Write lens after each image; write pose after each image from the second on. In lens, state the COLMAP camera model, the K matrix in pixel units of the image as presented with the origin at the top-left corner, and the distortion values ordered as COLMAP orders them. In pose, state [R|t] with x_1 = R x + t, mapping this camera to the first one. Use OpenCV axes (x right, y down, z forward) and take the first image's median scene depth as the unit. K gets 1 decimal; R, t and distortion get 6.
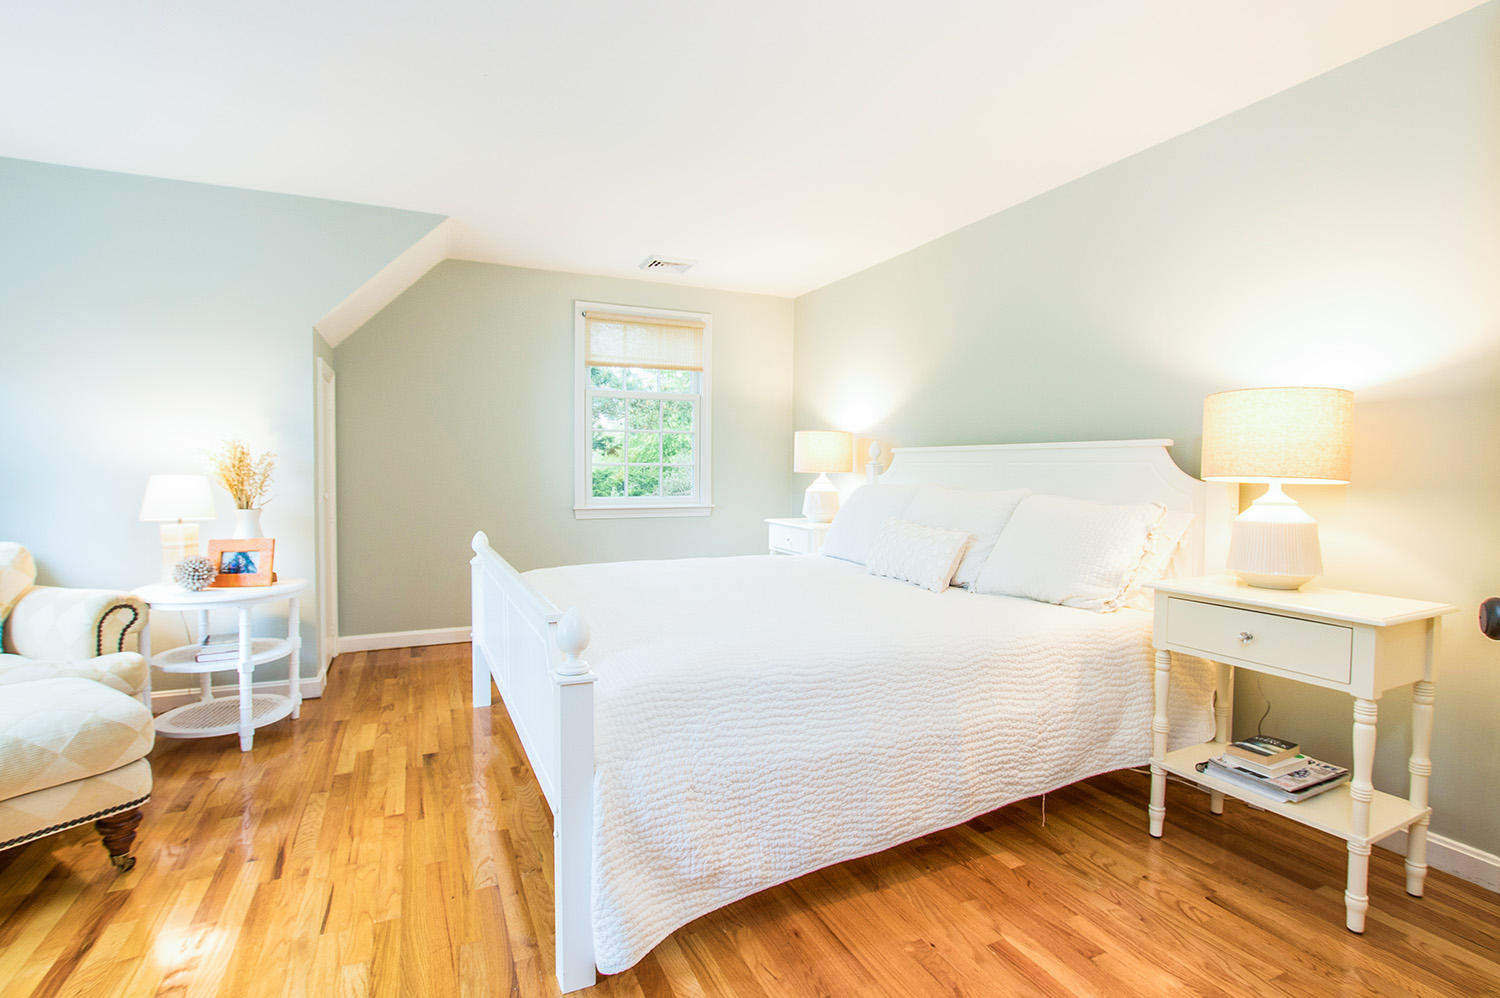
lens RADIAL K [[710.2, 0, 750.0], [0, 710.2, 499.0], [0, 0, 1]] dist [-0.018066, 0.001031]
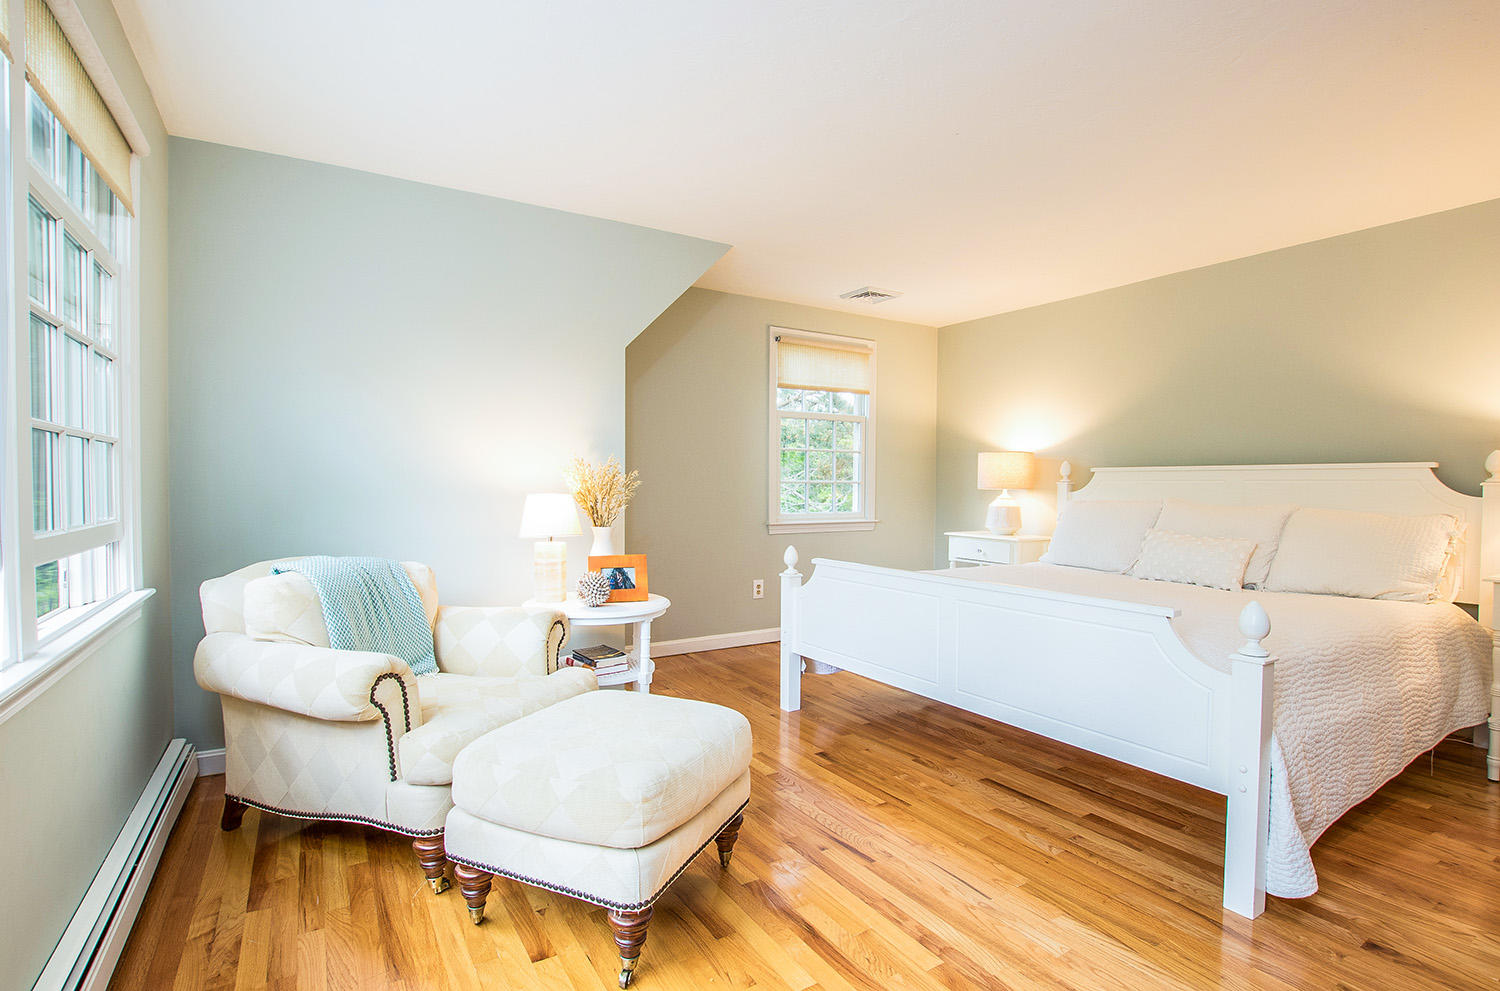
lens RADIAL K [[706.3, 0, 752.7], [0, 706.3, 511.9], [0, 0, 1]] dist [-0.002760, -0.000505]
pose [[0.991305, -0.006328, 0.131430, -0.526307], [0.006739, 0.999974, -0.002684, -0.002170], [-0.131410, 0.003546, 0.991322, -0.039904]]
